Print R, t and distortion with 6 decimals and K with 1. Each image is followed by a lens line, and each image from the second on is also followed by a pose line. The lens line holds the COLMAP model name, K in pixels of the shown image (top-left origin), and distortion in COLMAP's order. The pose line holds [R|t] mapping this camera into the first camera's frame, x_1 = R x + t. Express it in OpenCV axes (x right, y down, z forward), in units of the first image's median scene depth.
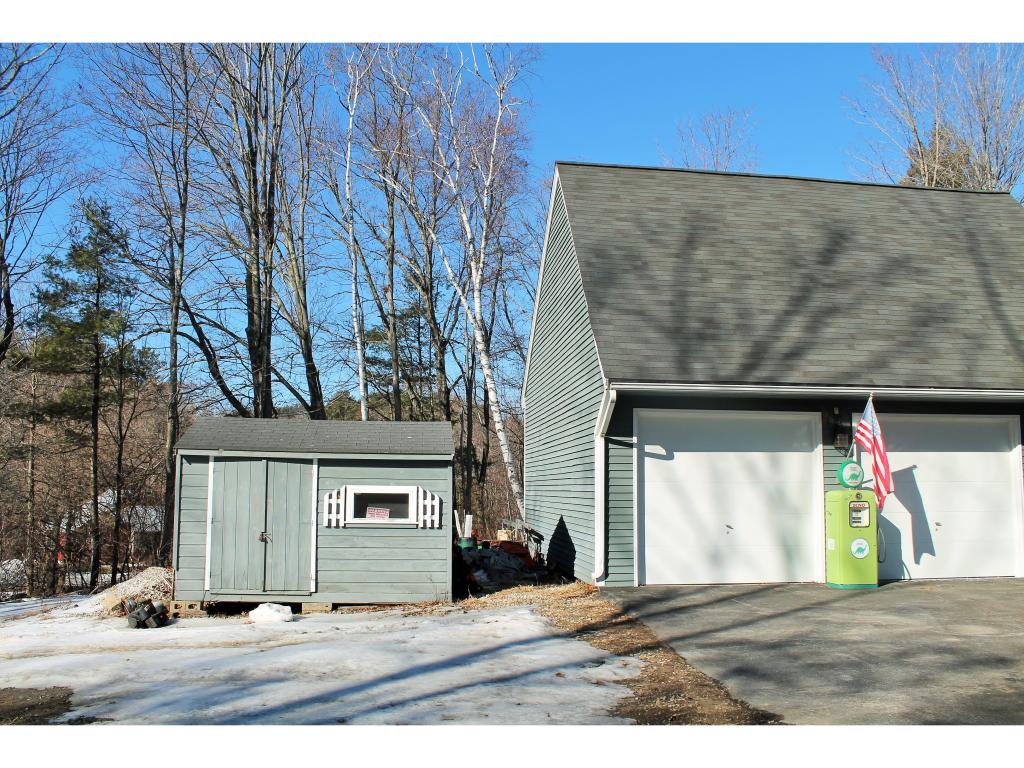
lens RADIAL K [[873.2, 0, 510.9], [0, 873.2, 386.0], [0, 0, 1]] dist [-0.156080, 0.137605]
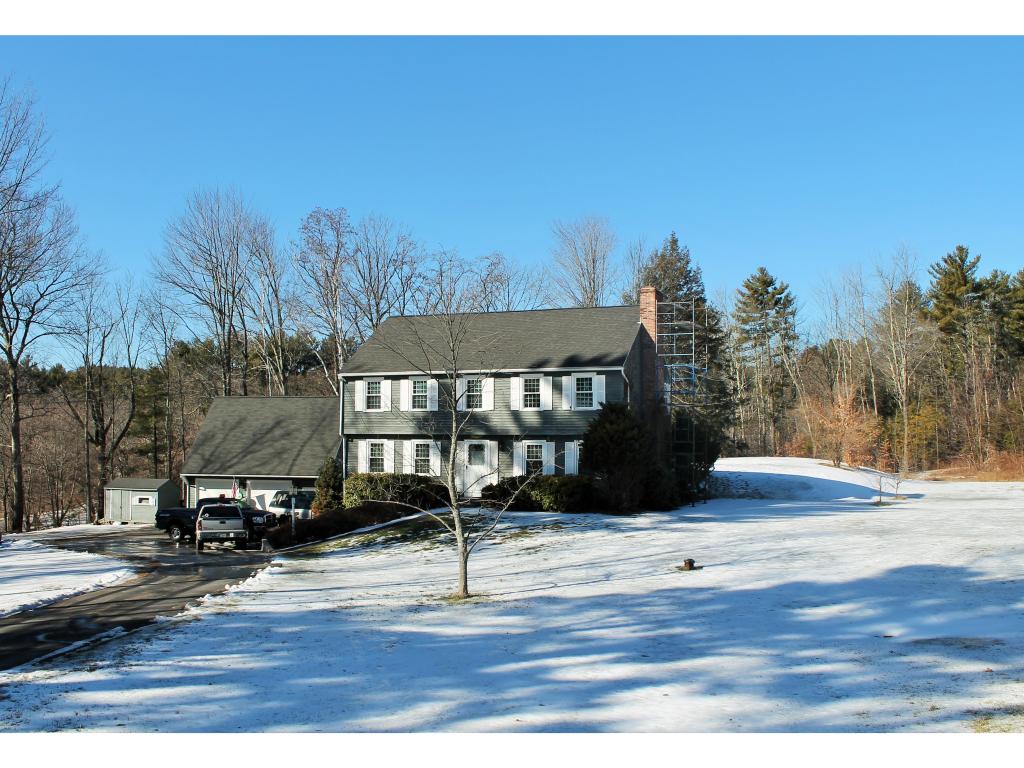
lens RADIAL K [[873.2, 0, 510.7], [0, 873.2, 382.9], [0, 0, 1]] dist [-0.156080, 0.137605]
pose [[0.962394, -0.024772, -0.270525, 3.180781], [0.037327, 0.998447, 0.041362, -0.638984], [0.269080, -0.049904, 0.961824, -2.951417]]
